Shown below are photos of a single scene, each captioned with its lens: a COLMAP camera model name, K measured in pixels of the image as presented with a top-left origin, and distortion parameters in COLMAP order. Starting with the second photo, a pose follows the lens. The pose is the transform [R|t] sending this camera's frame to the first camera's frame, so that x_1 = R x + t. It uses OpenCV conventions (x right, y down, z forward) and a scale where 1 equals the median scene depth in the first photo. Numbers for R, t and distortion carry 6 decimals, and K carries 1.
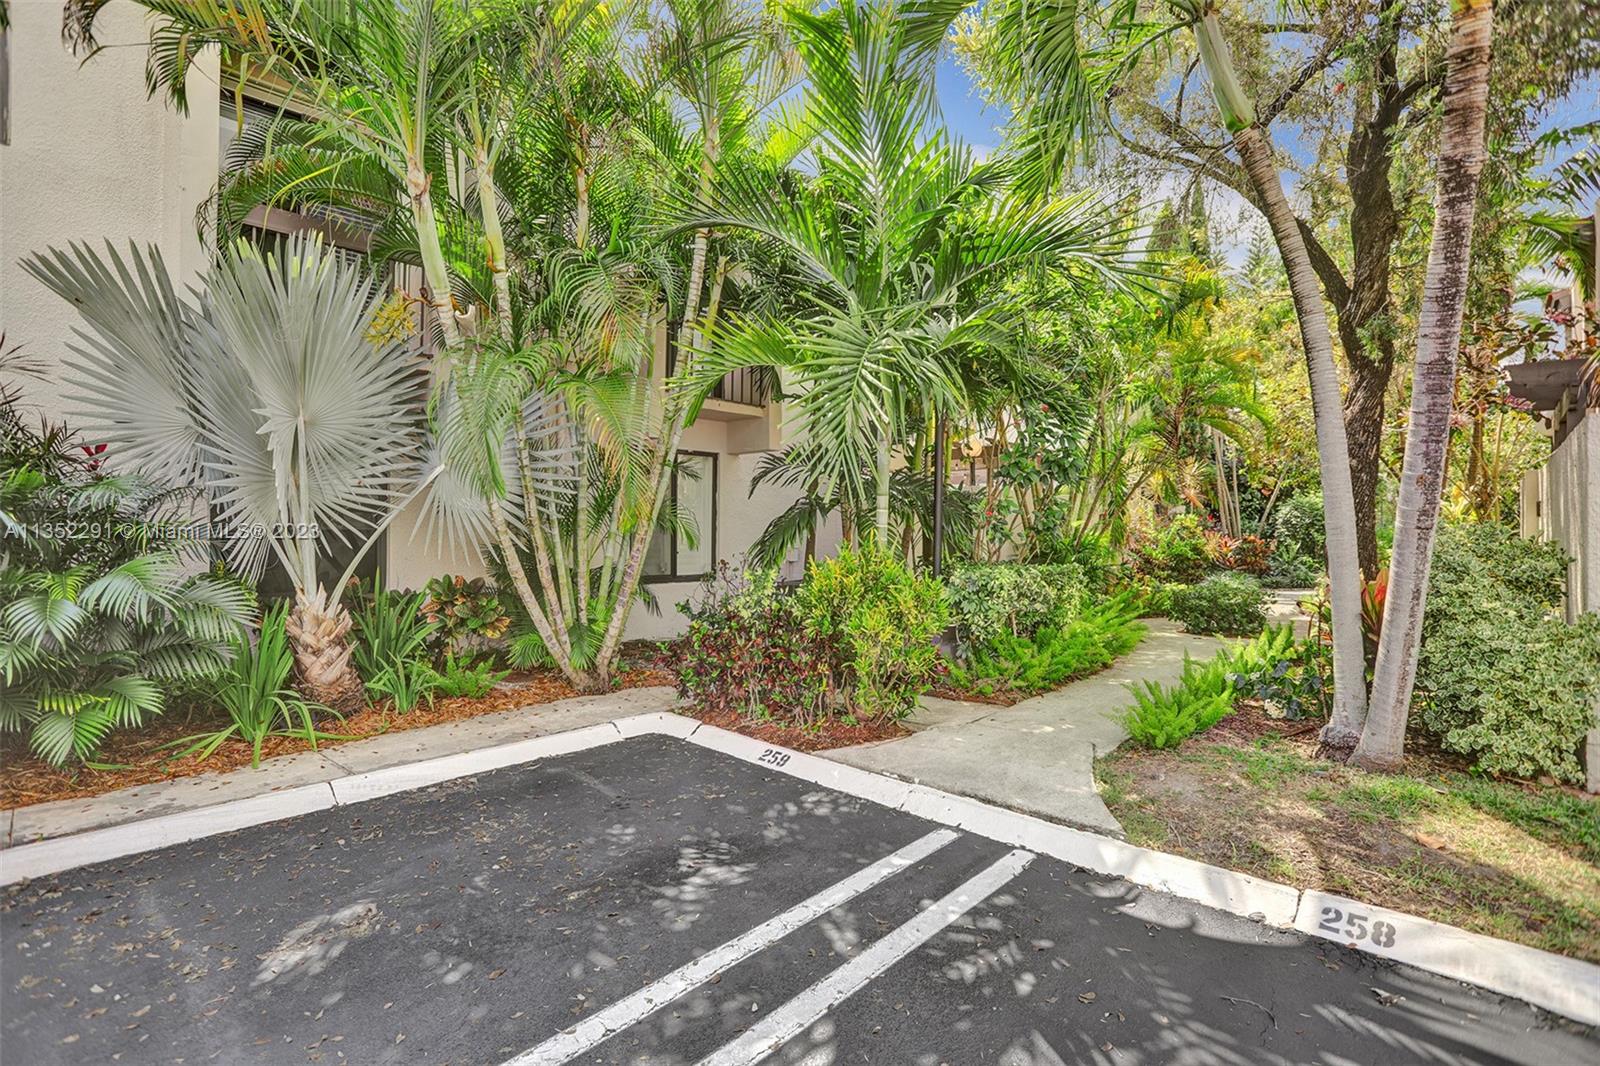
lens RADIAL K [[762.9, 0, 787.8], [0, 762.9, 529.6], [0, 0, 1]] dist [-0.069926, 0.024495]
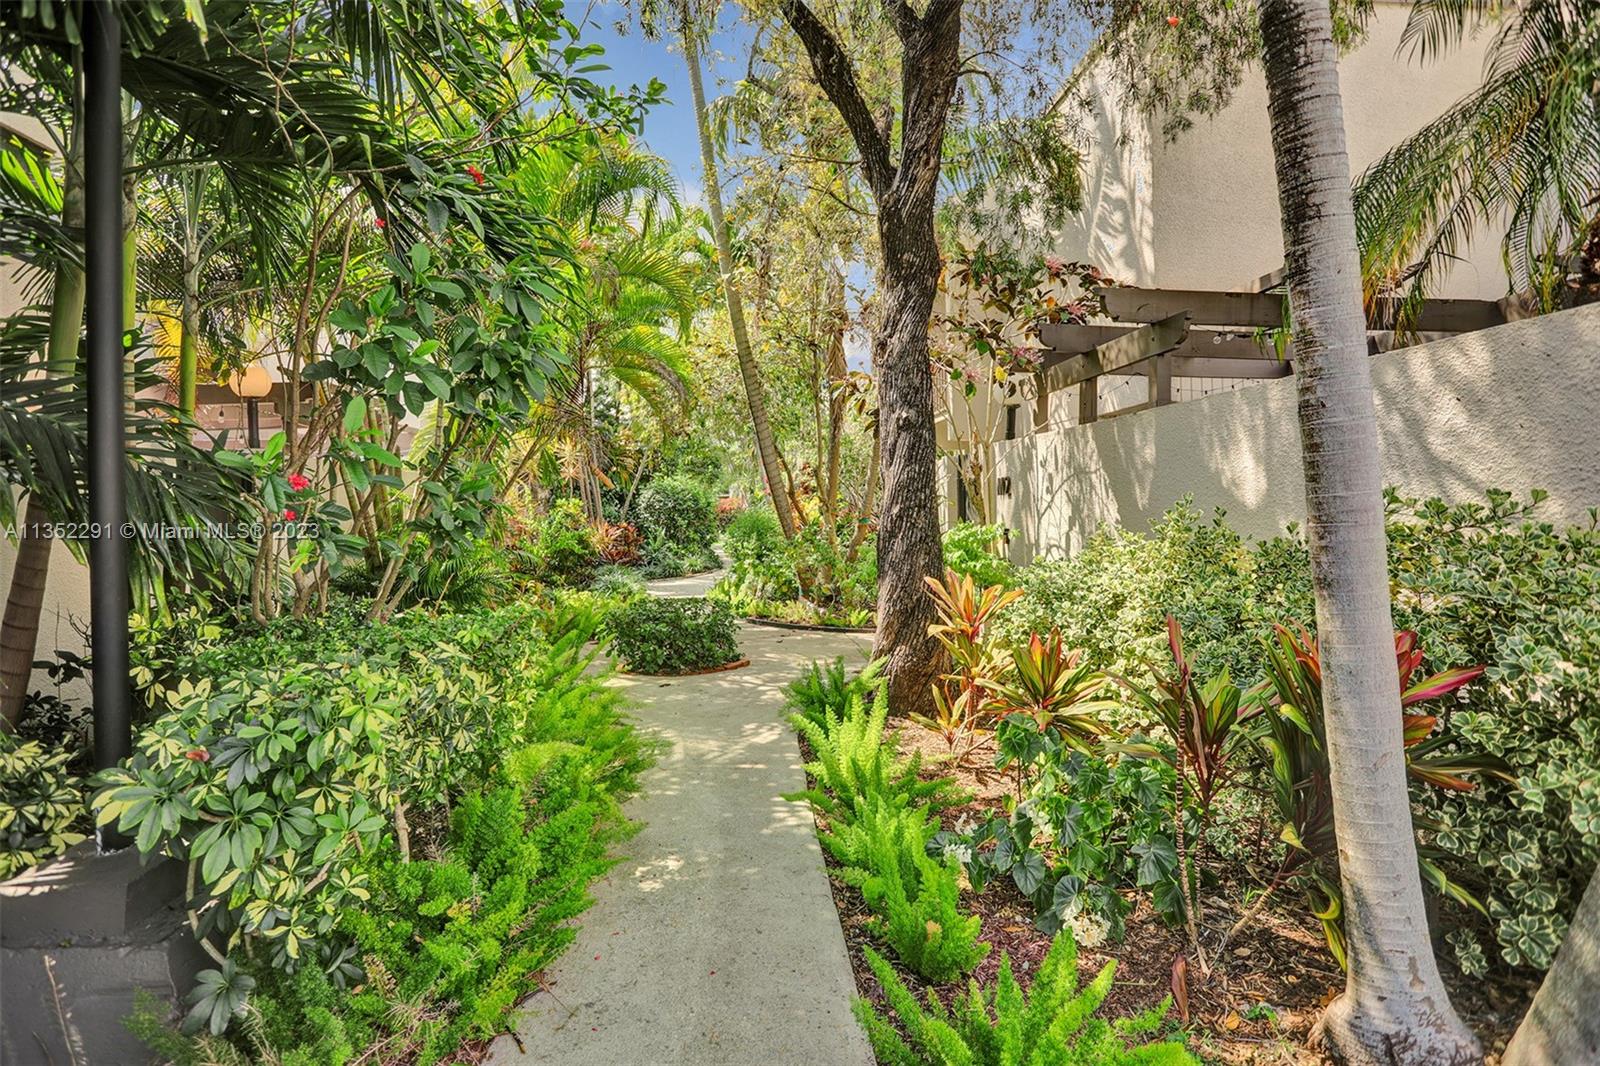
lens RADIAL K [[785.0, 0, 795.6], [0, 785.0, 522.6], [0, 0, 1]] dist [-0.063446, 0.027839]
pose [[0.661837, -0.029190, 0.749079, 0.114459], [0.025120, 0.999544, 0.016756, -0.004354], [-0.749227, 0.007727, 0.662268, 0.447211]]
